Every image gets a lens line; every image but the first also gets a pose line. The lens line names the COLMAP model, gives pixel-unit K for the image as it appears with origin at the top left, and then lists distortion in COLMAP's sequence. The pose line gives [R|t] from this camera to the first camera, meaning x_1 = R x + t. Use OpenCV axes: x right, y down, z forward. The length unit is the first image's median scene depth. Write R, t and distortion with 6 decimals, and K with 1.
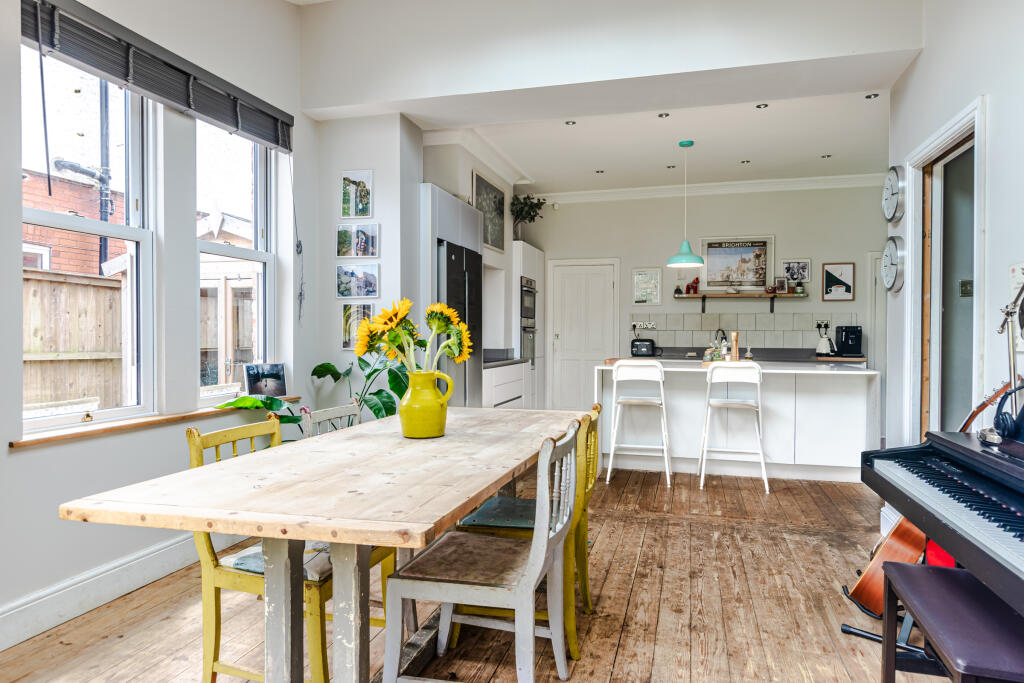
lens RADIAL K [[617.4, 0, 513.5], [0, 617.4, 340.9], [0, 0, 1]] dist [-0.000477, -0.000864]
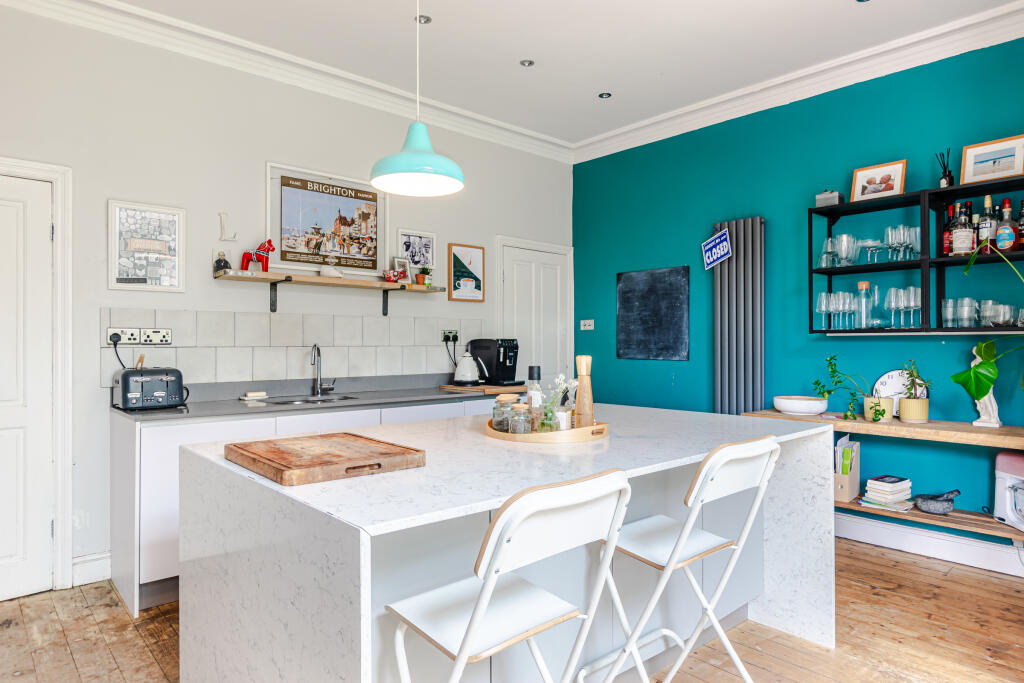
lens RADIAL K [[617.4, 0, 515.4], [0, 617.4, 338.7], [0, 0, 1]] dist [-0.000477, -0.000864]
pose [[0.520167, 0.000491, 0.854064, -0.022580], [0.014467, 0.999851, -0.009386, -0.016425], [-0.853942, 0.017238, 0.520083, 0.592341]]
